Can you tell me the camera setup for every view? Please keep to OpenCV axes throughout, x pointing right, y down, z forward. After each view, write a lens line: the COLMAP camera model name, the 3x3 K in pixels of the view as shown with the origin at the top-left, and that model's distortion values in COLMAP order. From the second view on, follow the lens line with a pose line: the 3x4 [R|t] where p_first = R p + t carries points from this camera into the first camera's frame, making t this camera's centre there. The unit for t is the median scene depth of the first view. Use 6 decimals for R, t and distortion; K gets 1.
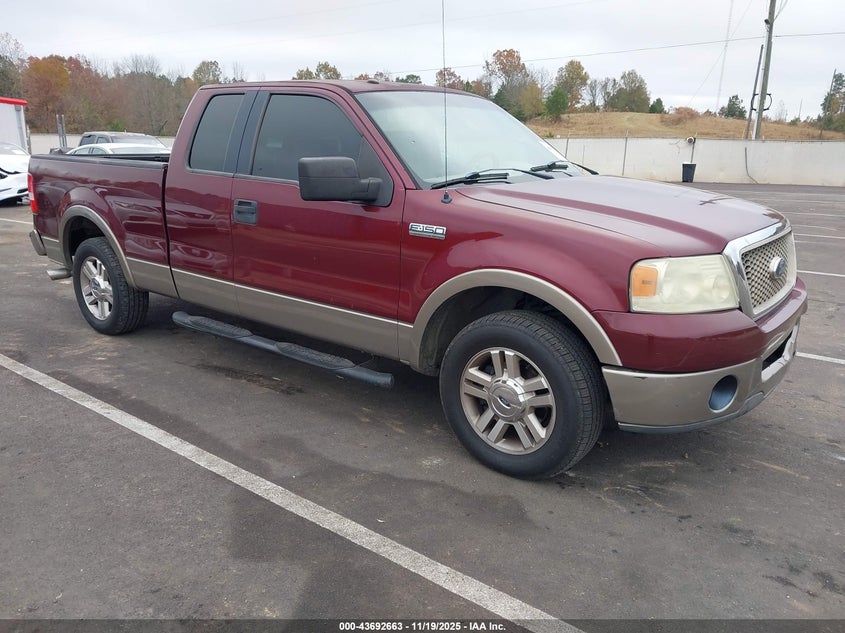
lens RADIAL K [[661.2, 0, 422.5], [0, 661.2, 316.5], [0, 0, 1]] dist [0.014223, 0.010851]
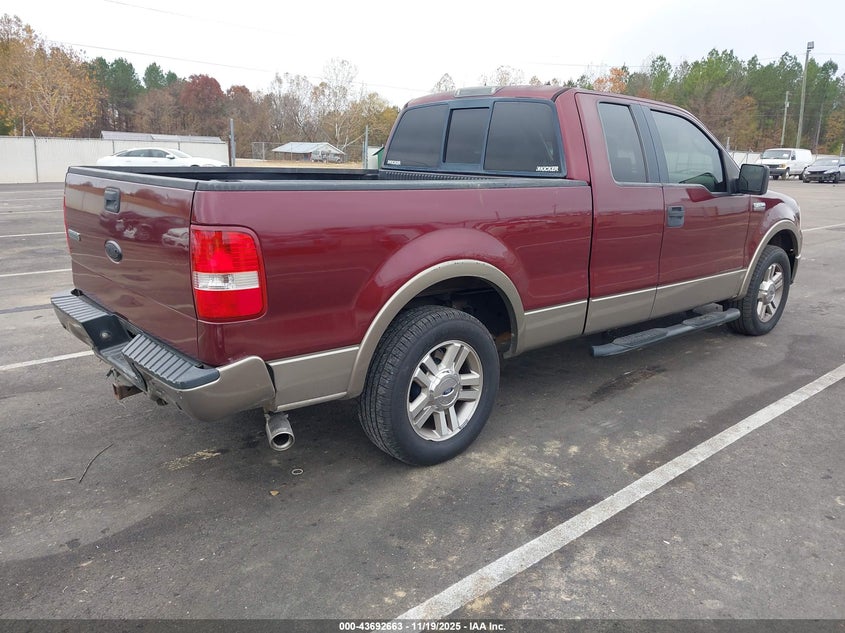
lens RADIAL K [[661.2, 0, 422.5], [0, 661.2, 316.5], [0, 0, 1]] dist [0.014223, 0.010851]
pose [[0.161196, -0.228916, 0.960007, -1.279054], [0.226012, 0.955440, 0.189877, -0.271844], [-0.960695, 0.186366, 0.205751, 1.075070]]
